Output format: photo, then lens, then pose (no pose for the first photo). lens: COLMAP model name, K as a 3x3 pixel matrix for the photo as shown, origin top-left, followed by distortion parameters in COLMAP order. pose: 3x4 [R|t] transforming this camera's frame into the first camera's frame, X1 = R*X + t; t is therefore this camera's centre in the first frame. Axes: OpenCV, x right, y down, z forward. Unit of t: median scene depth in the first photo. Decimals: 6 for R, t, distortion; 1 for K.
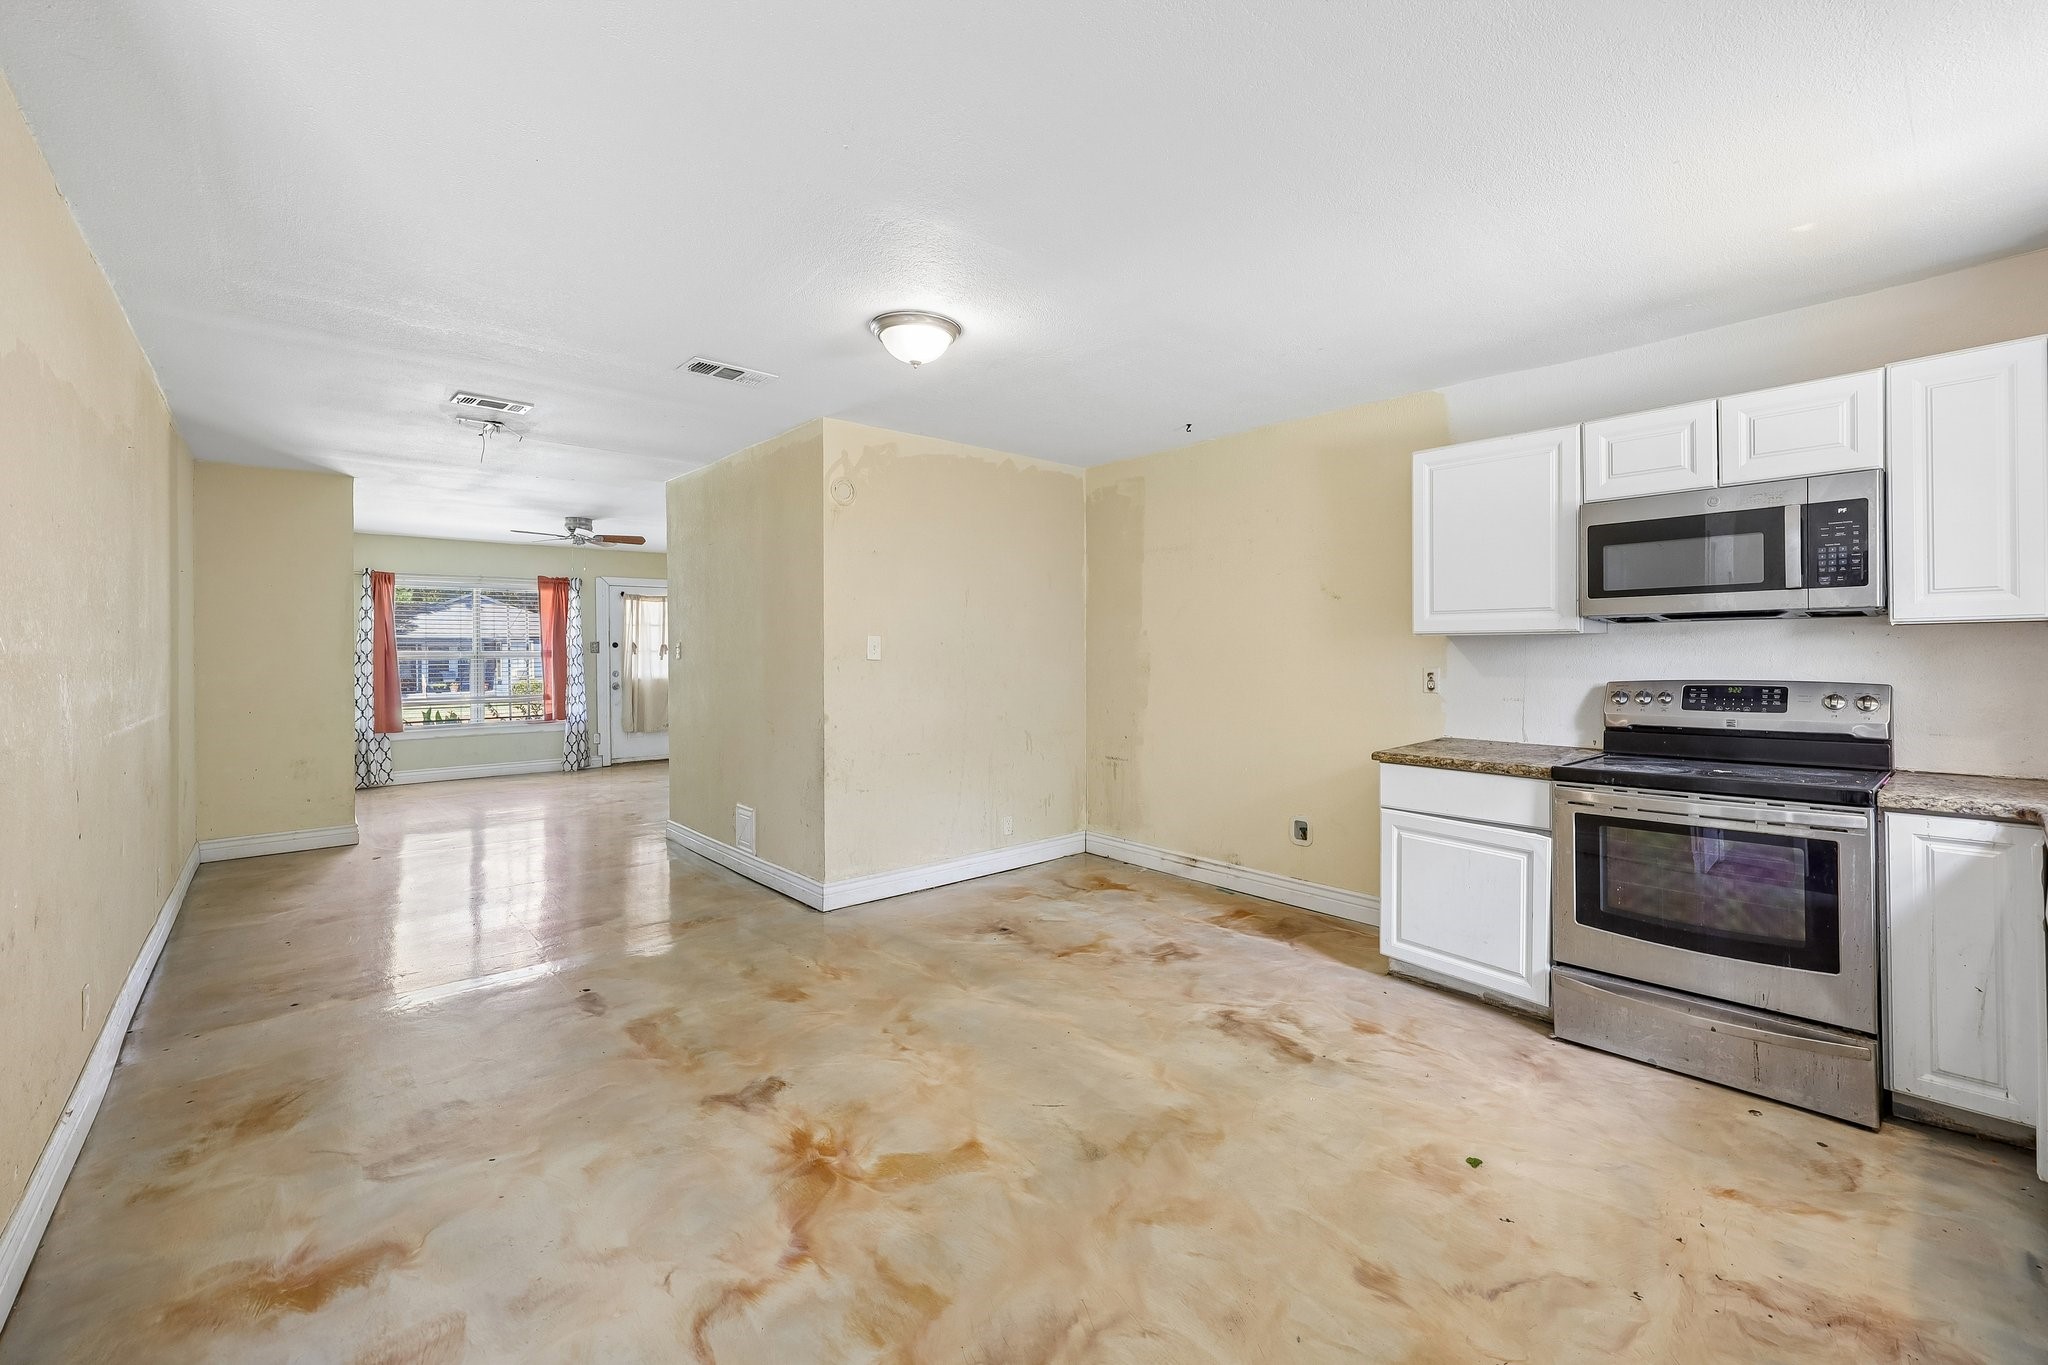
lens RADIAL K [[843.8, 0, 1023.8], [0, 843.8, 655.8], [0, 0, 1]] dist [0.000492, 0.000116]
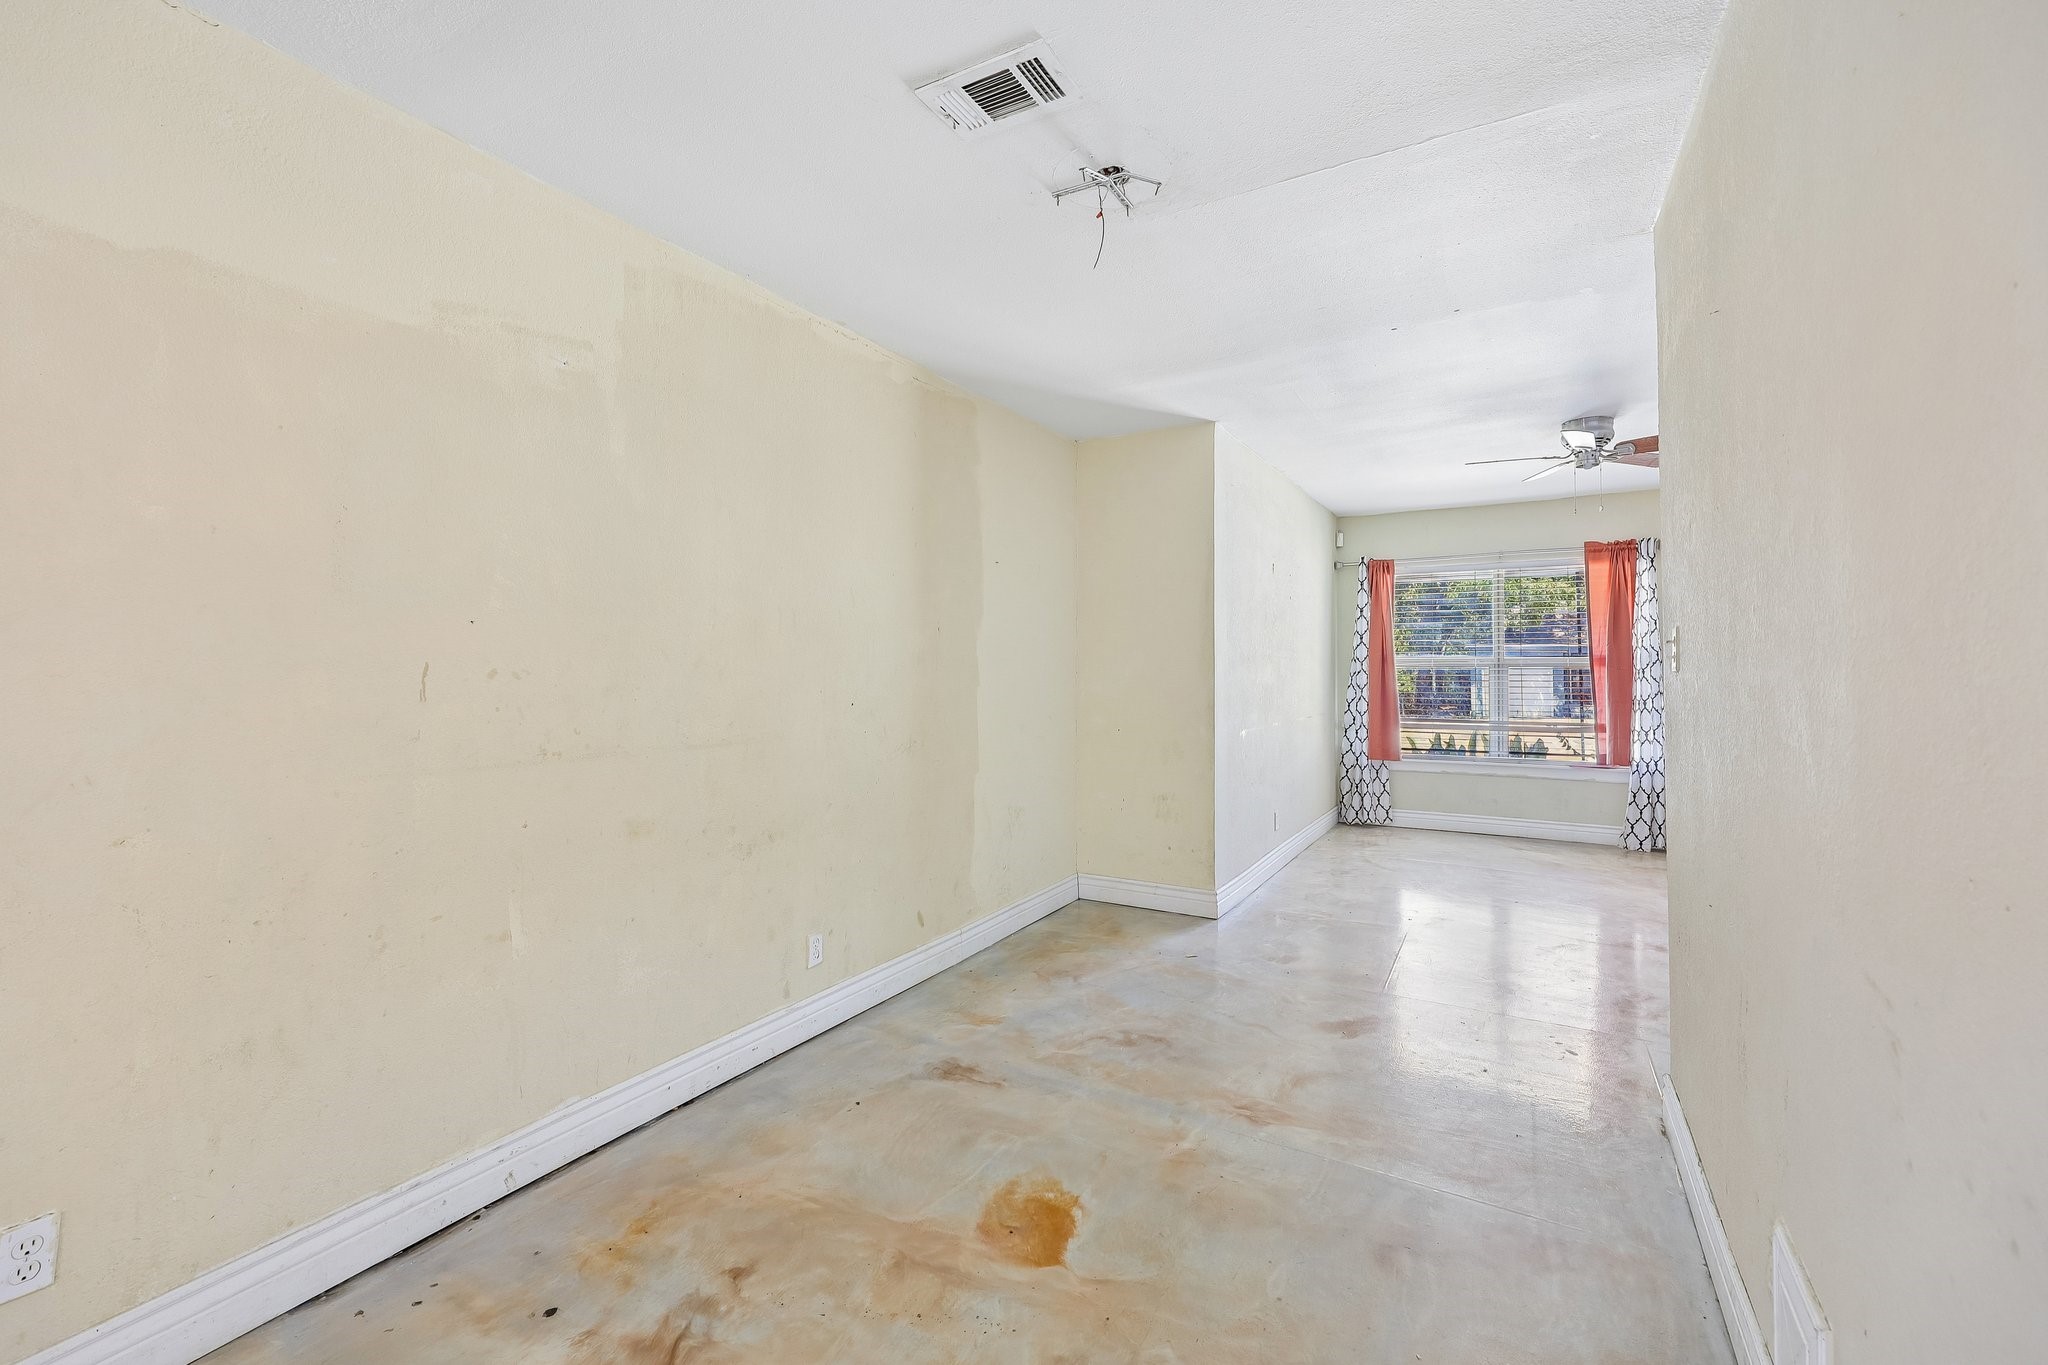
lens RADIAL K [[843.8, 0, 1023.8], [0, 843.8, 655.8], [0, 0, 1]] dist [0.000492, 0.000116]
pose [[0.312353, -0.009250, -0.949921, -0.221529], [-0.004213, 0.999929, -0.011122, 0.006310], [0.949957, 0.007476, 0.312292, 0.938357]]
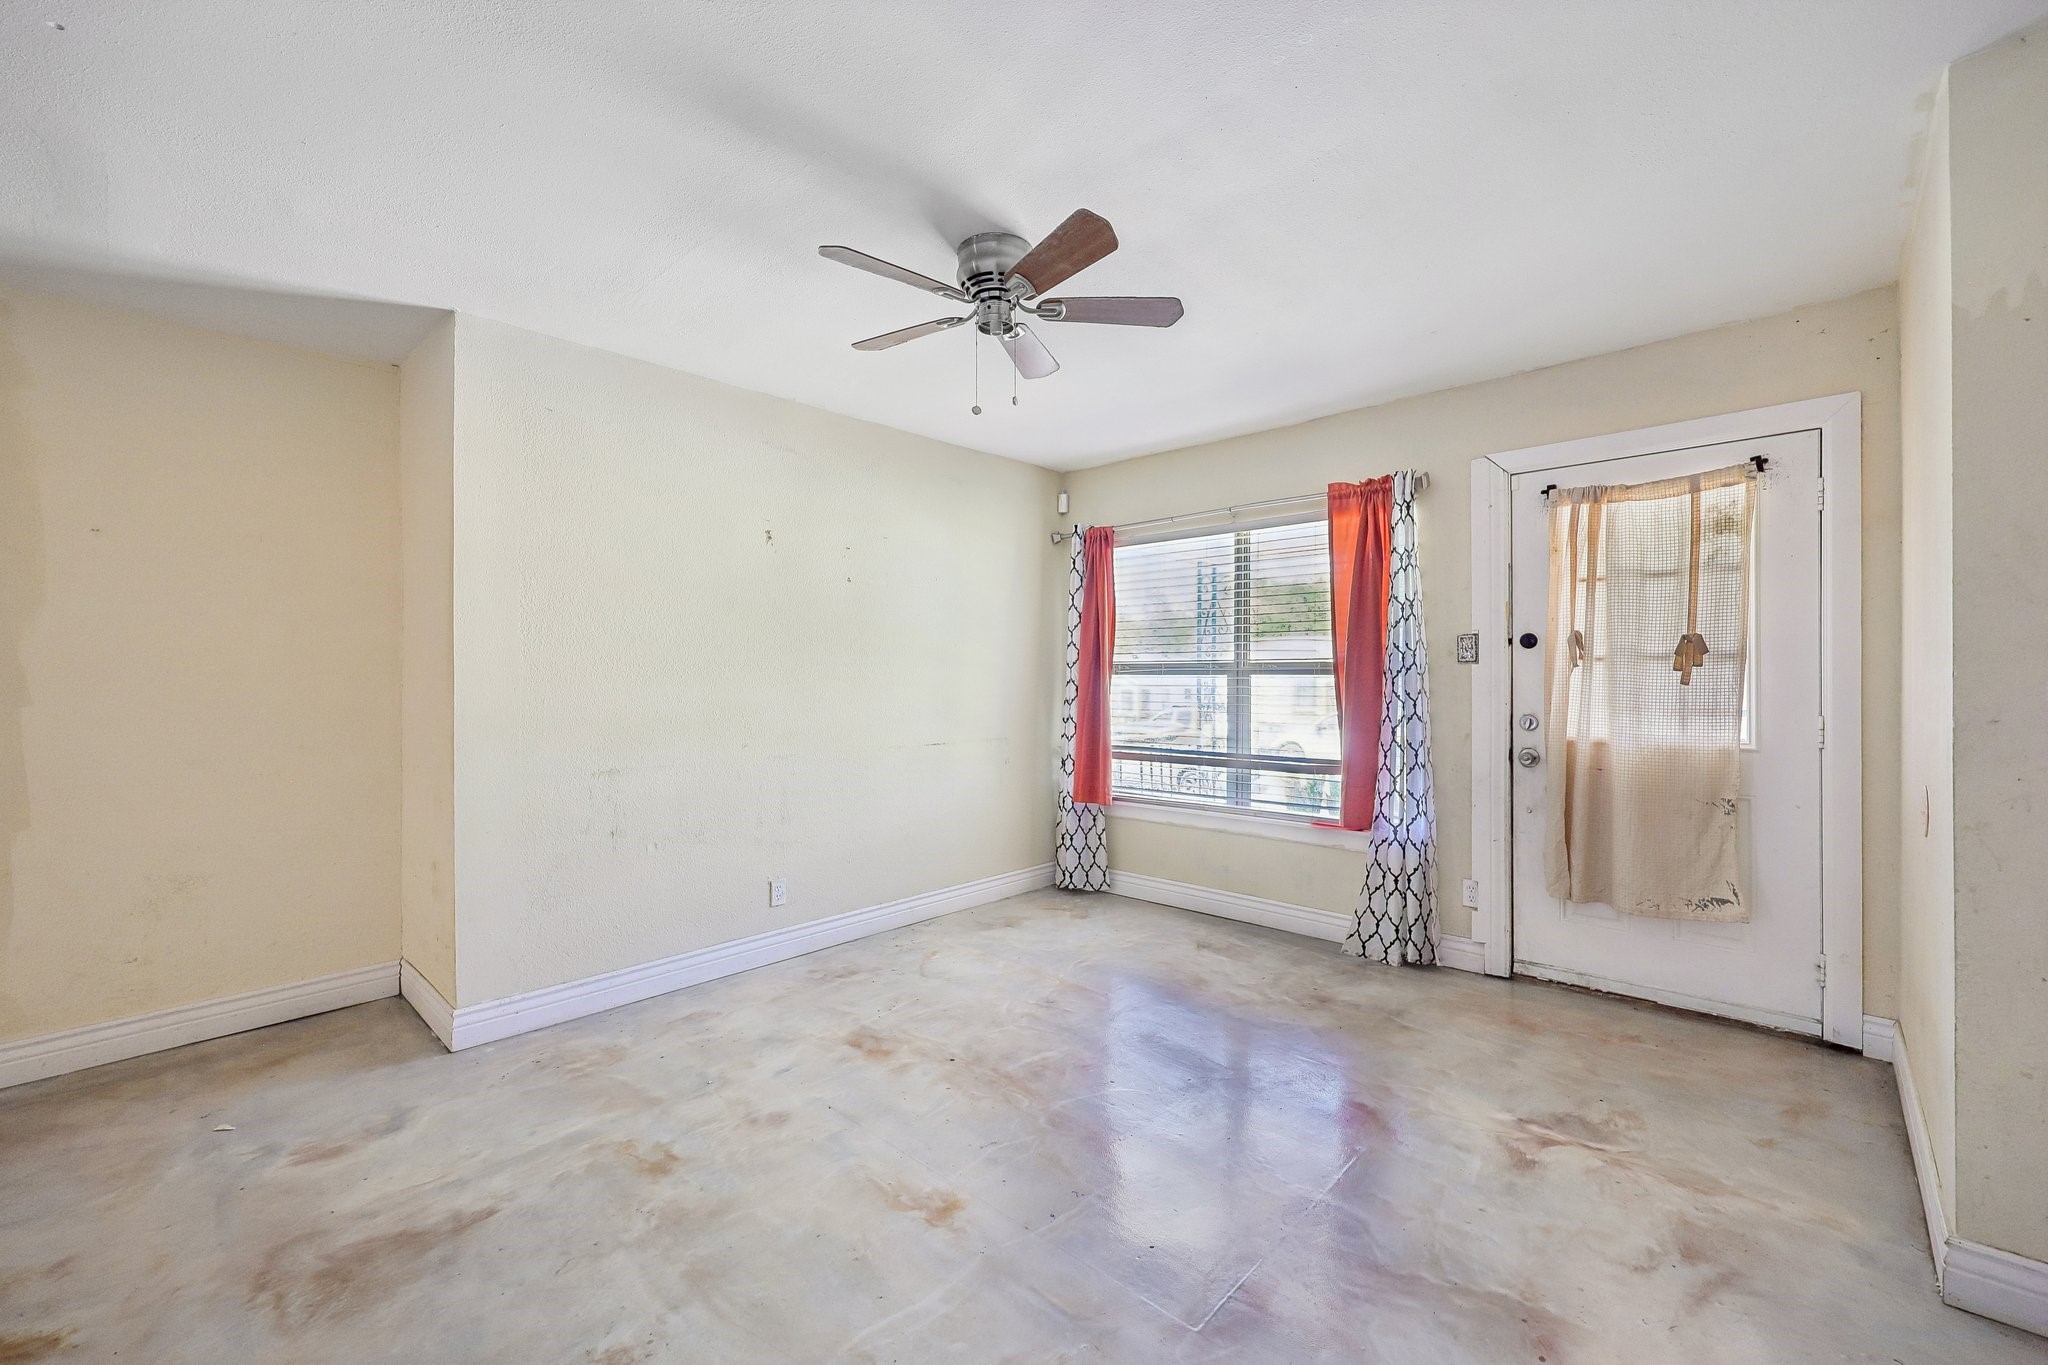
lens RADIAL K [[834.1, 0, 1027.7], [0, 834.1, 675.8], [0, 0, 1]] dist [-0.002577, -0.000284]
pose [[0.105422, 0.008426, -0.994392, -0.416042], [-0.000926, 0.999964, 0.008375, -0.002439], [0.994427, 0.000038, 0.105426, 1.969120]]
